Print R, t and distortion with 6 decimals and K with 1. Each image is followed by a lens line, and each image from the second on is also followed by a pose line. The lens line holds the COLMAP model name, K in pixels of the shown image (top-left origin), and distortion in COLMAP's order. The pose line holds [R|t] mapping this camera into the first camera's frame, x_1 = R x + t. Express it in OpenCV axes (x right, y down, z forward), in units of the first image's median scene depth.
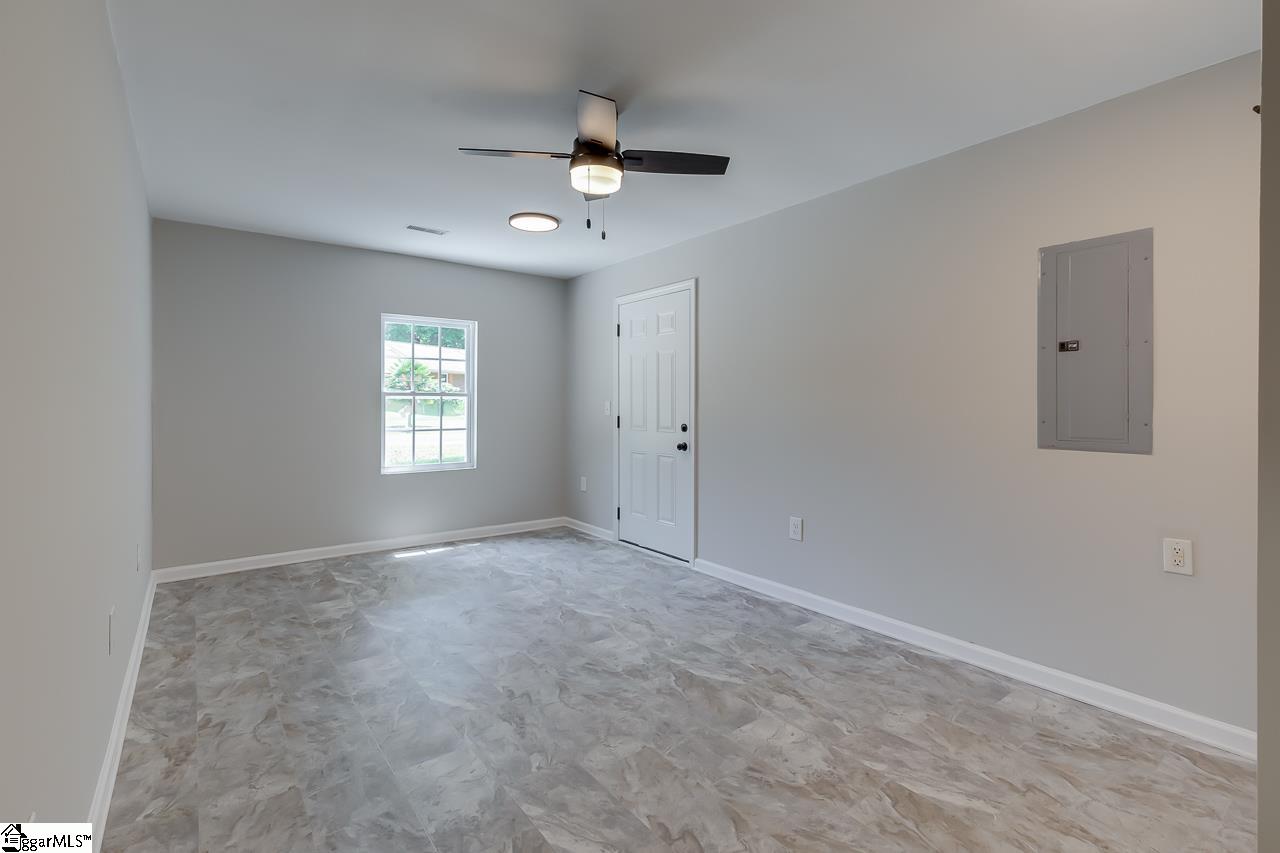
lens RADIAL K [[581.1, 0, 646.1], [0, 581.1, 413.6], [0, 0, 1]] dist [0.008759, -0.000084]
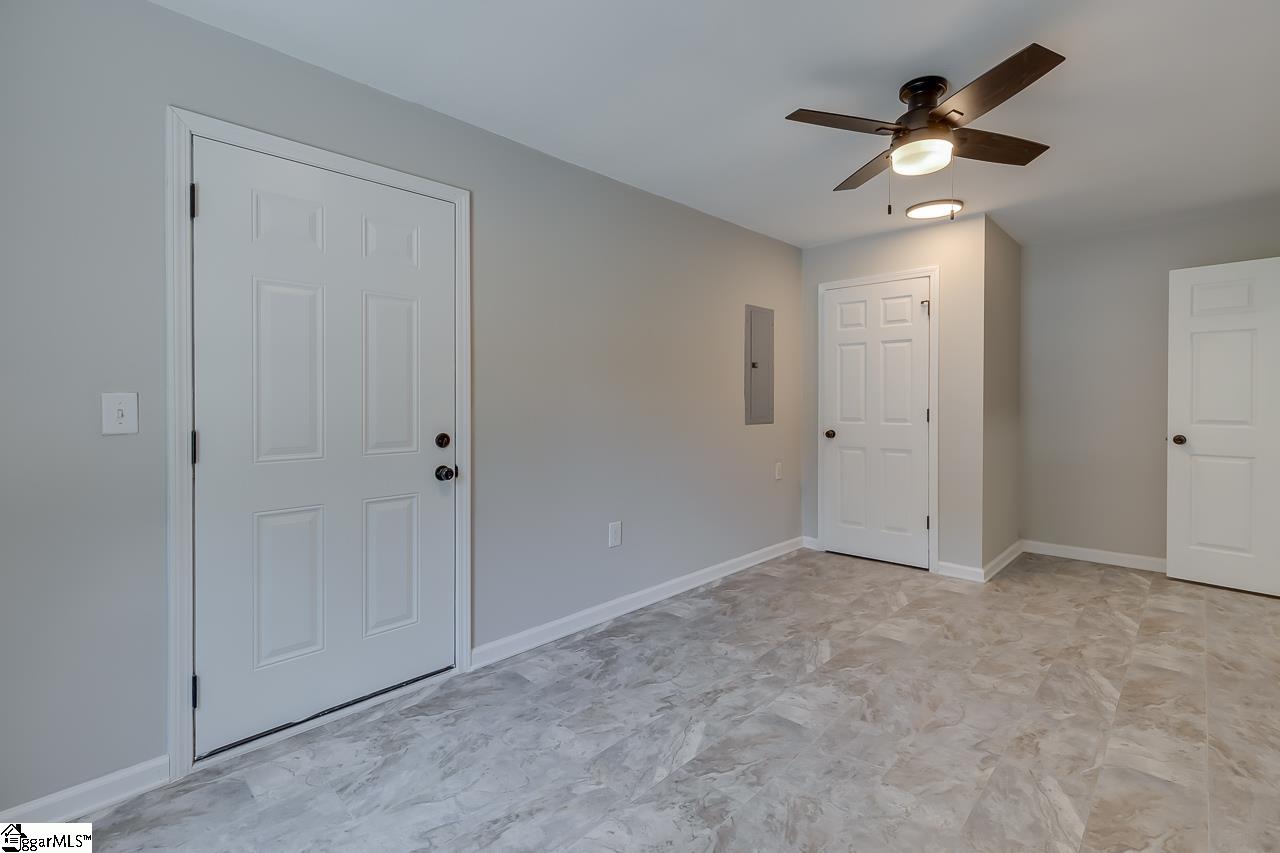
lens RADIAL K [[581.1, 0, 646.1], [0, 581.1, 413.6], [0, 0, 1]] dist [0.008759, -0.000084]
pose [[-0.149341, -0.027545, 0.988402, -0.782760], [0.014667, 0.999440, 0.030068, -0.023462], [-0.988677, 0.018987, -0.148853, 1.304465]]
